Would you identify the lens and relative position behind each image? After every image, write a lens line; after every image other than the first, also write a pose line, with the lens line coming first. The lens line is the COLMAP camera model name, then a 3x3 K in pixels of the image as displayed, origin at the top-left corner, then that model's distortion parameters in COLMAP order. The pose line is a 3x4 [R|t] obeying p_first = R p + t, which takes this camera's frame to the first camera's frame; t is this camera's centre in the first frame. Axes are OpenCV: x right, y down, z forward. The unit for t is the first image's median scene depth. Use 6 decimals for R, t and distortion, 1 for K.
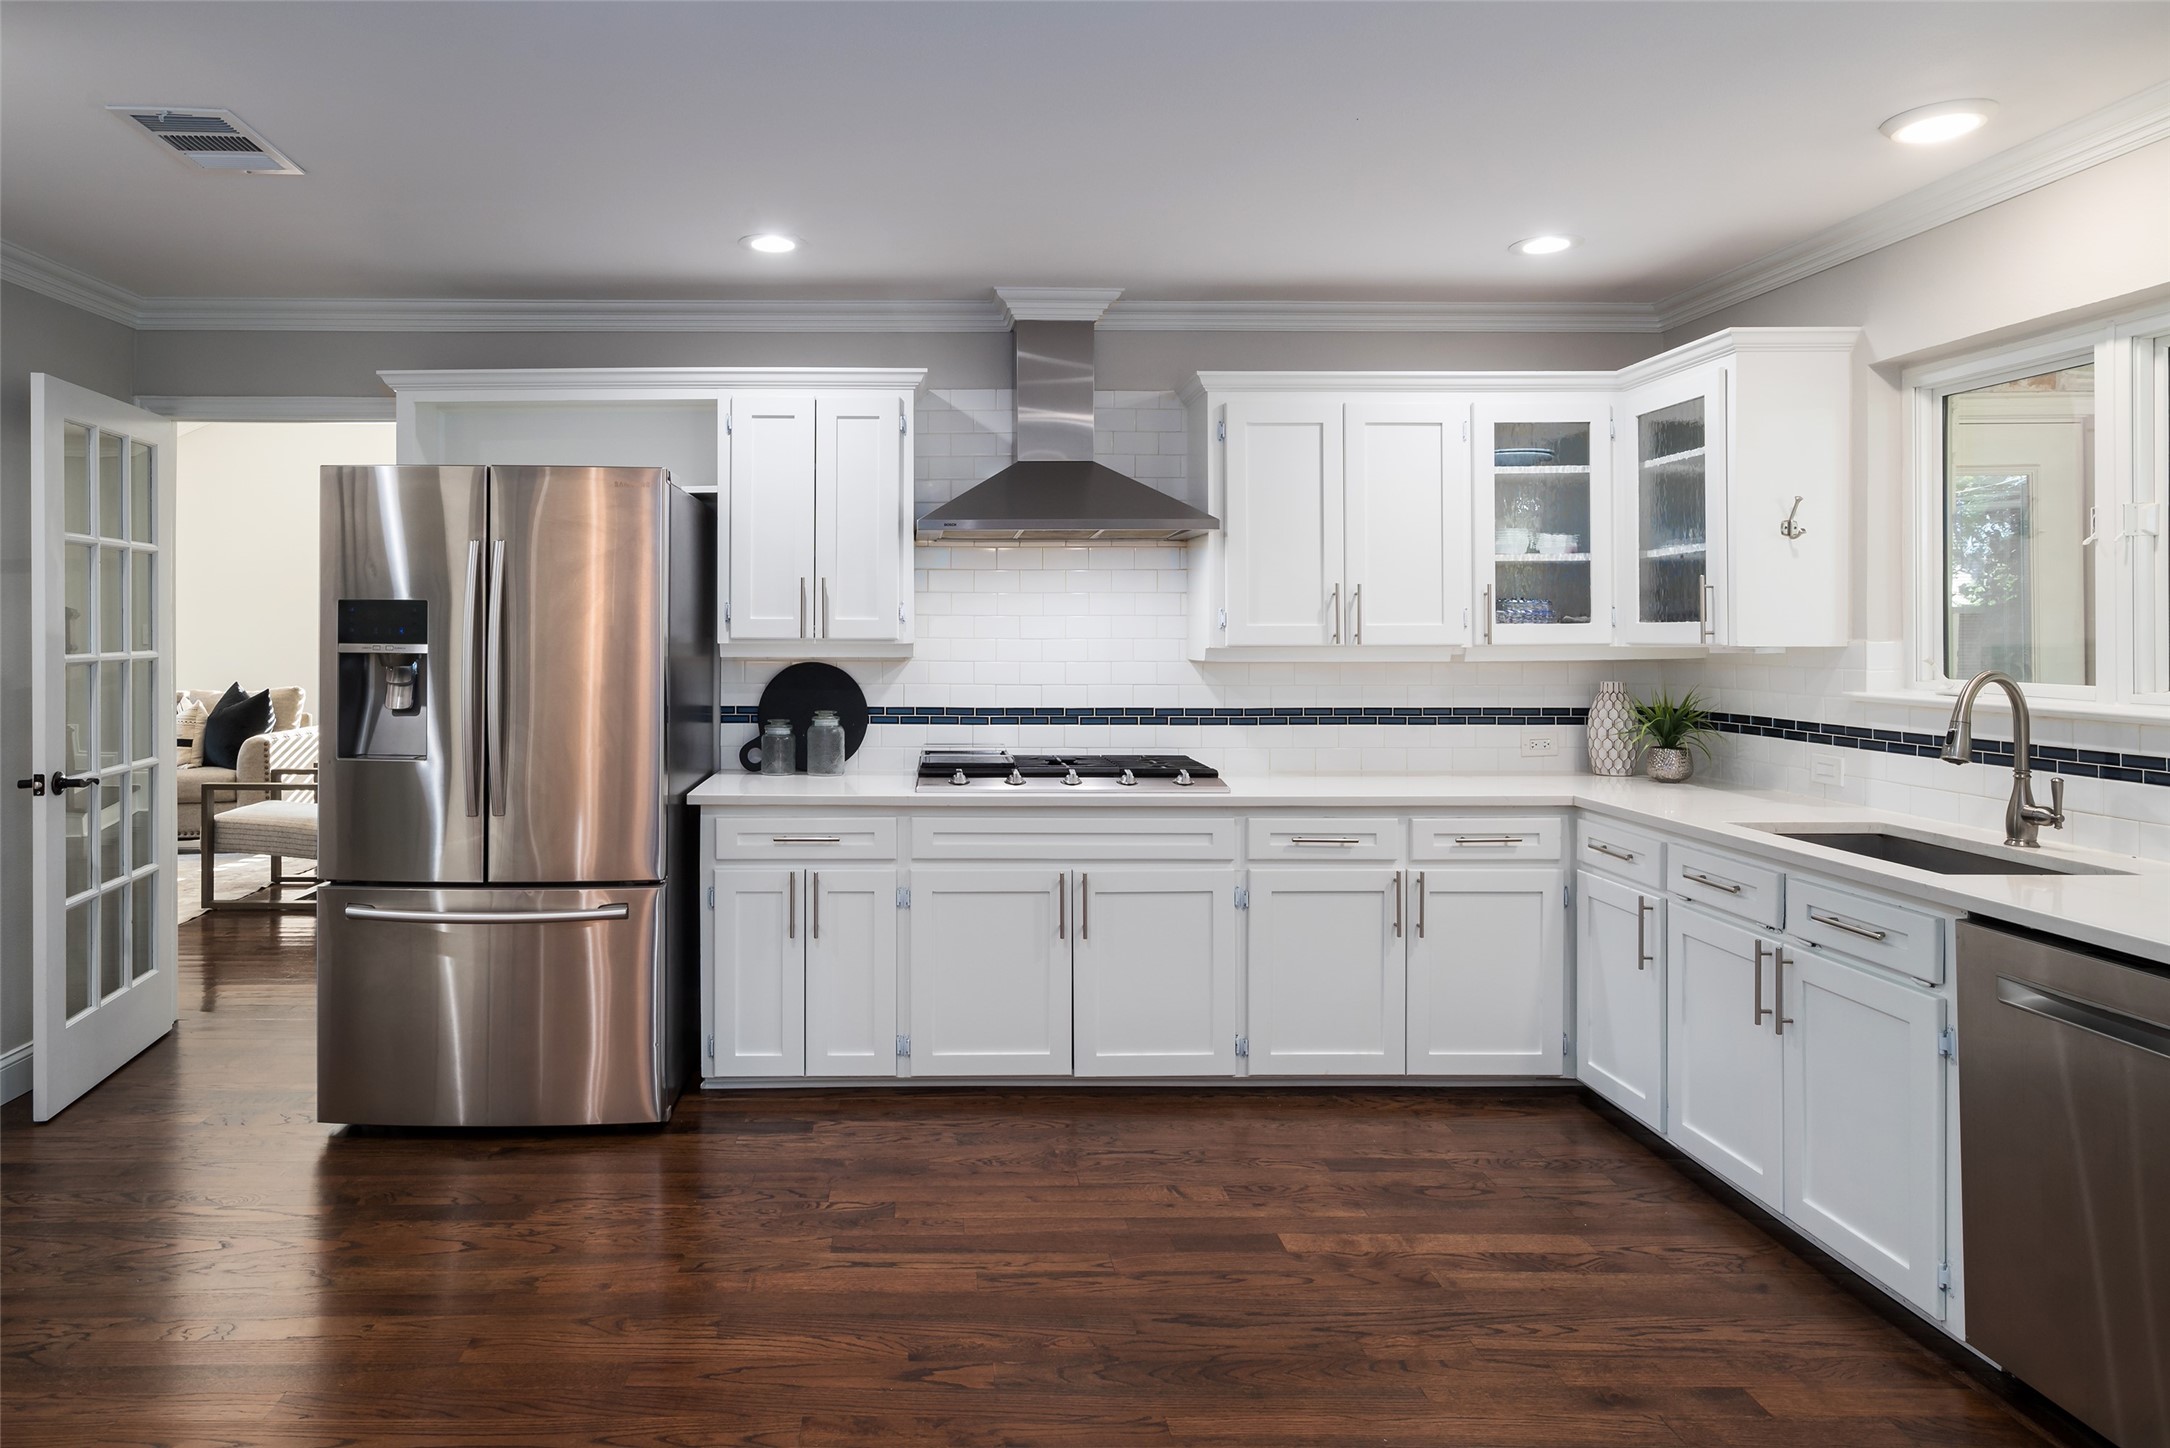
lens RADIAL K [[1290.5, 0, 928.7], [0, 1290.5, 629.0], [0, 0, 1]] dist [0.000313, -0.002585]
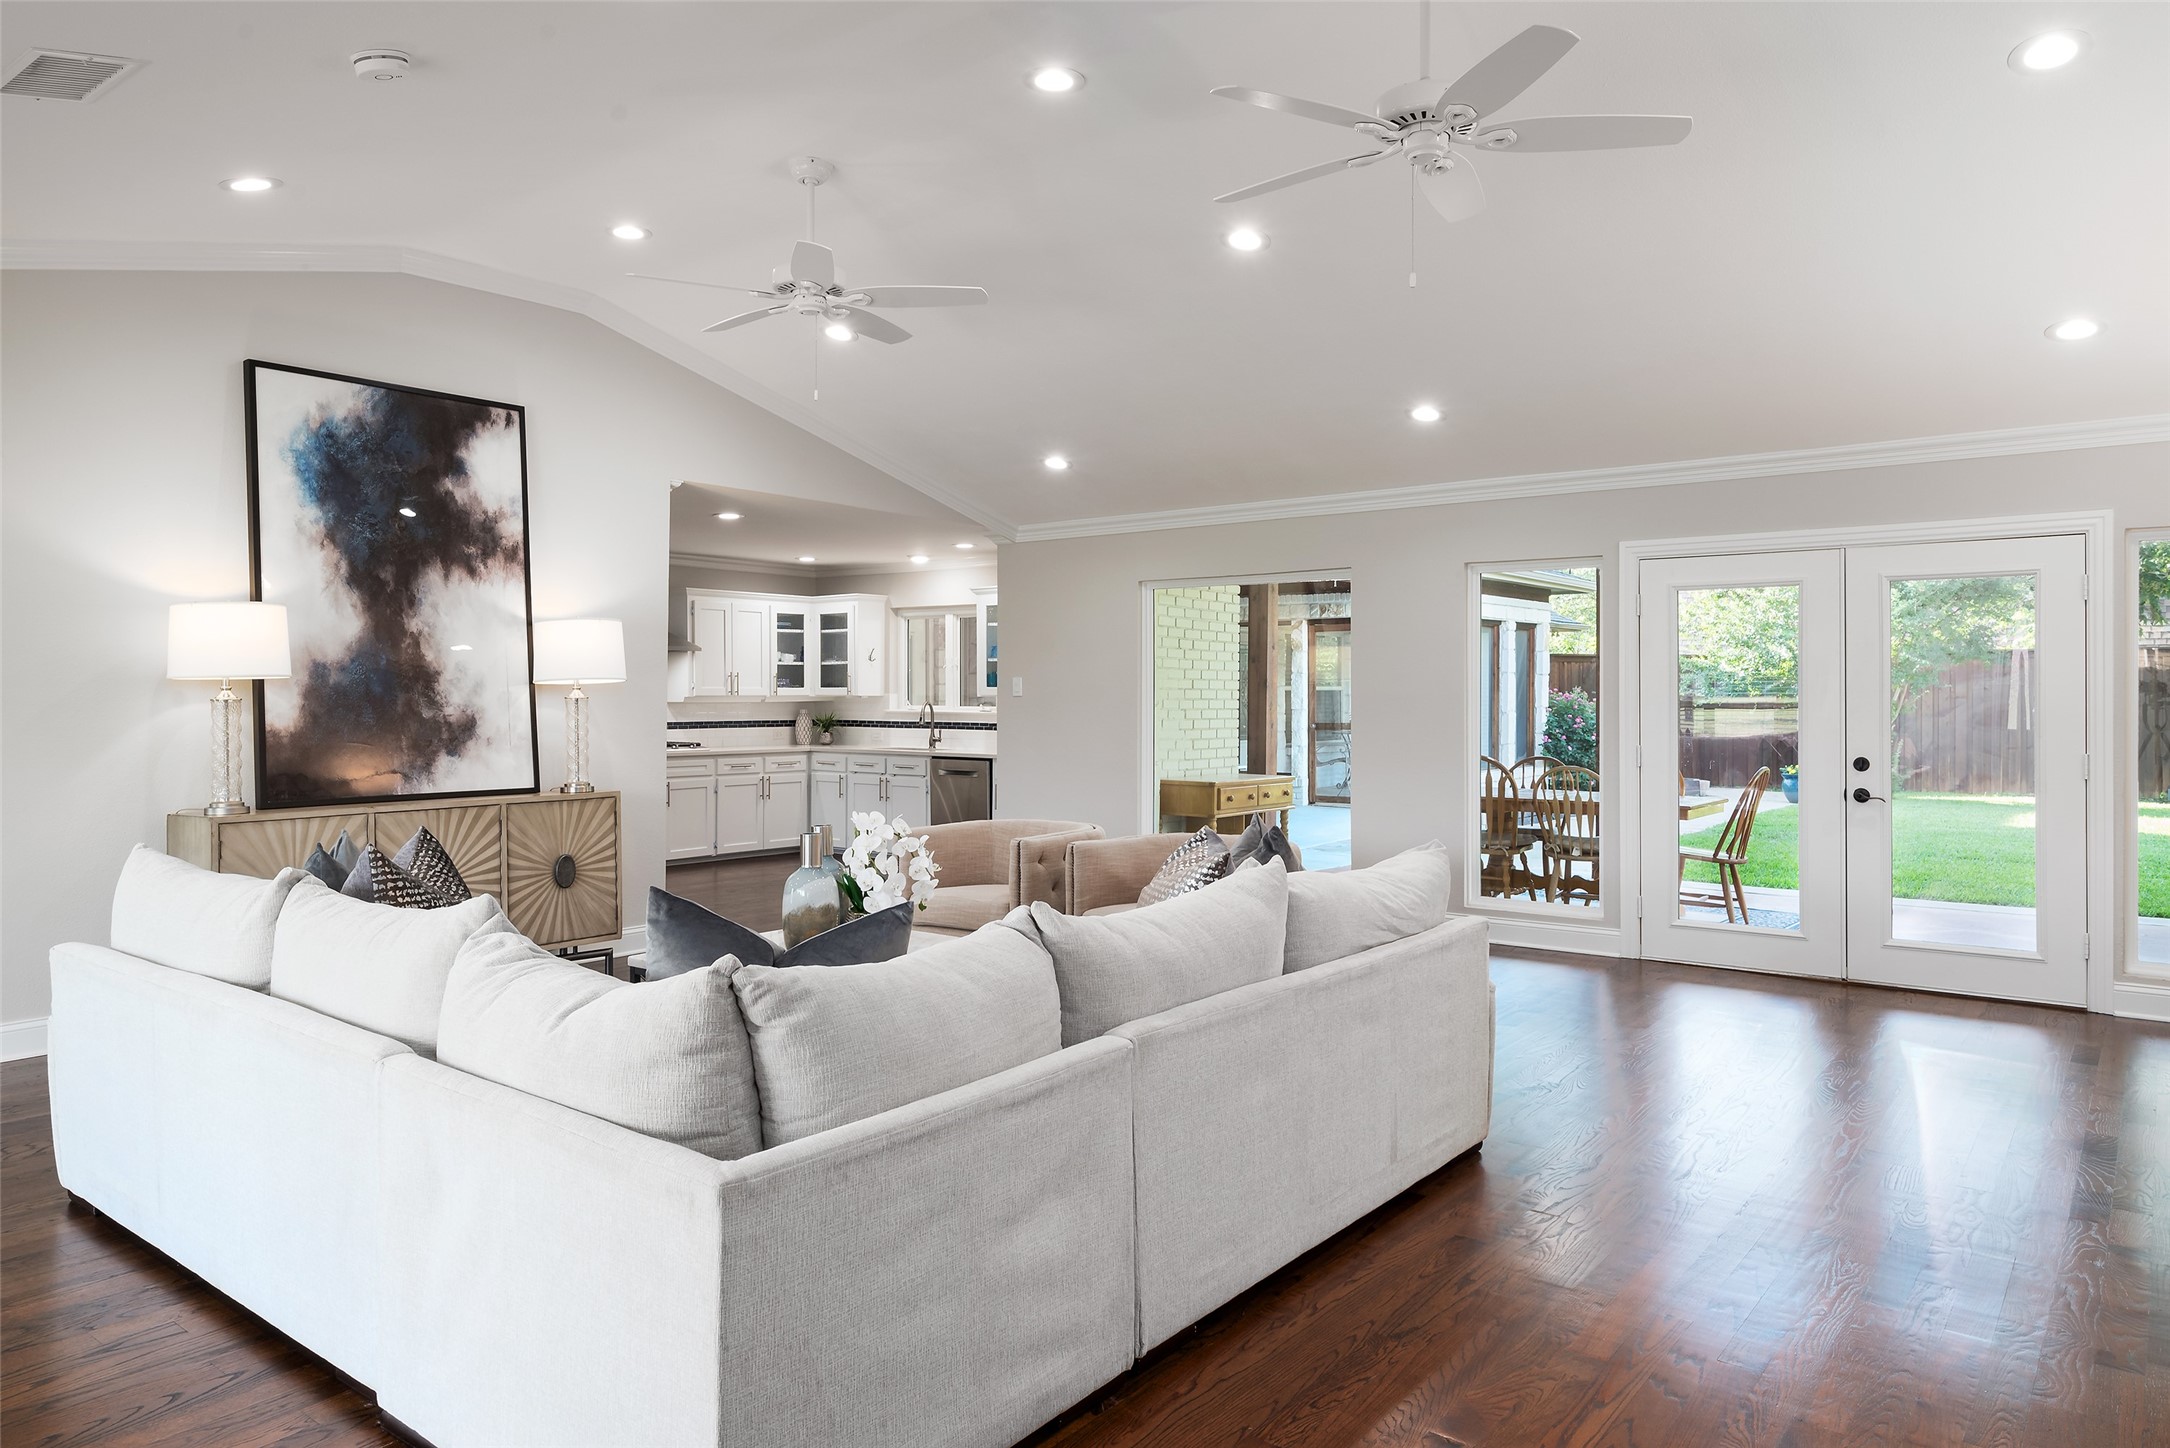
lens RADIAL K [[1408.7, 0, 1069.3], [0, 1408.7, 706.0], [0, 0, 1]] dist [-0.003706, 0.000732]
pose [[0.623061, -0.003682, 0.782165, -1.622070], [-0.005797, 0.999940, 0.009325, 0.003500], [-0.782152, -0.010345, 0.623002, -1.433643]]
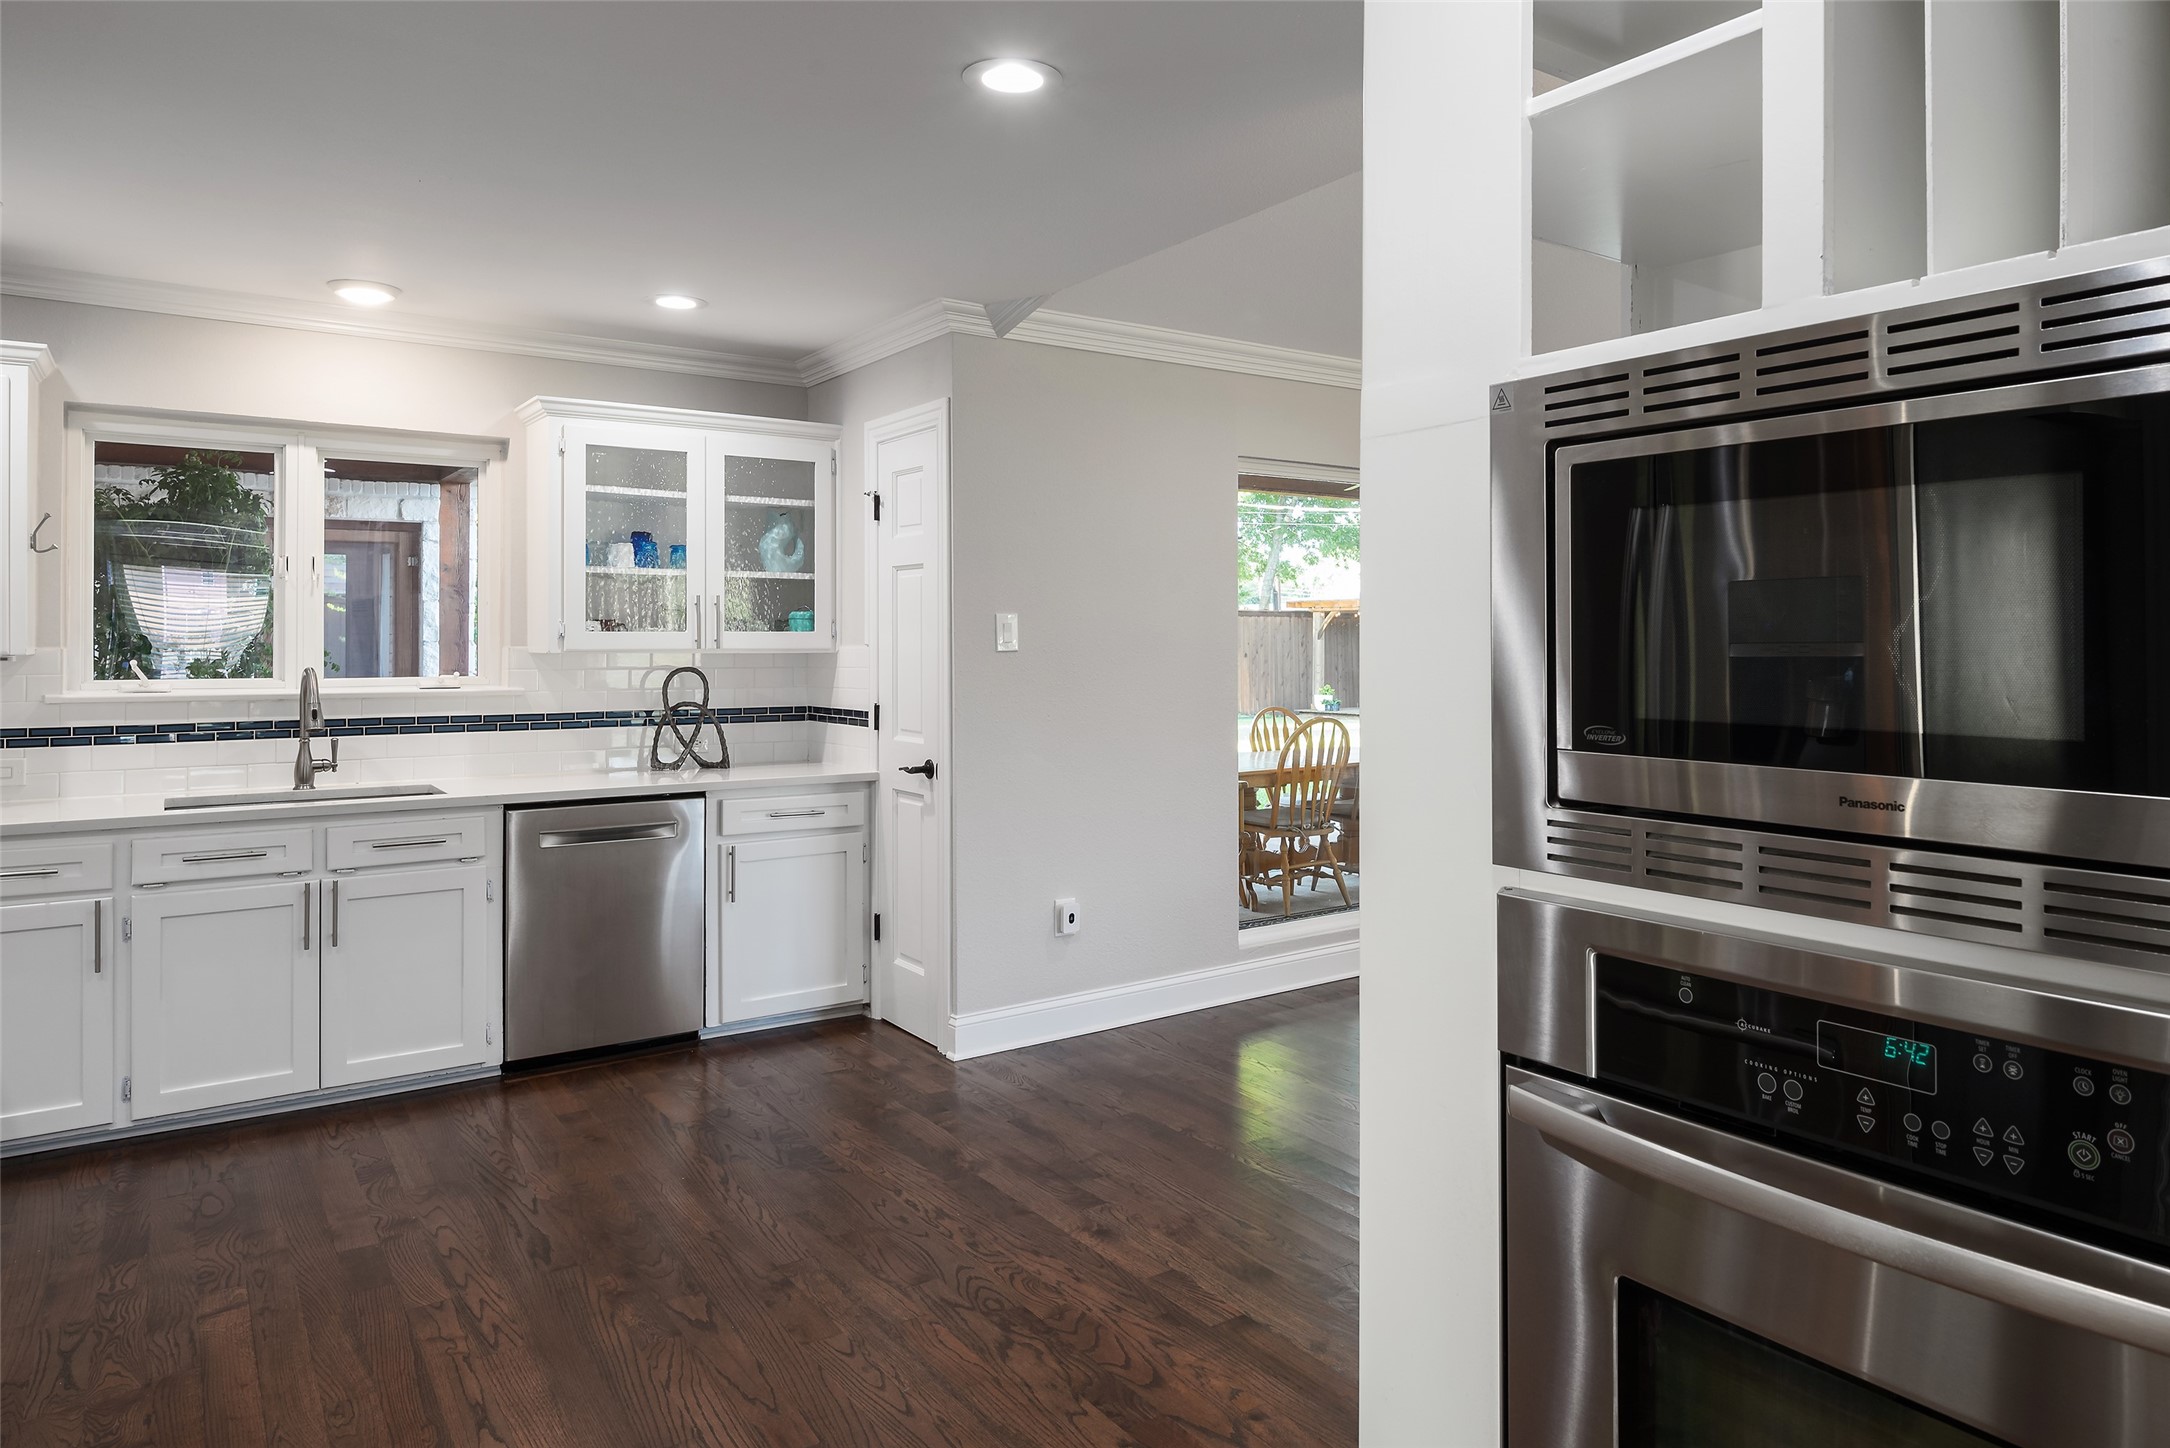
lens RADIAL K [[1368.3, 0, 1195.2], [0, 1368.3, 630.4], [0, 0, 1]] dist [-0.002028, -0.003484]
pose [[-0.591613, 0.003130, 0.806216, -0.746300], [-0.004229, 0.999967, -0.006985, -0.002173], [-0.806211, -0.007542, -0.591580, 0.847887]]
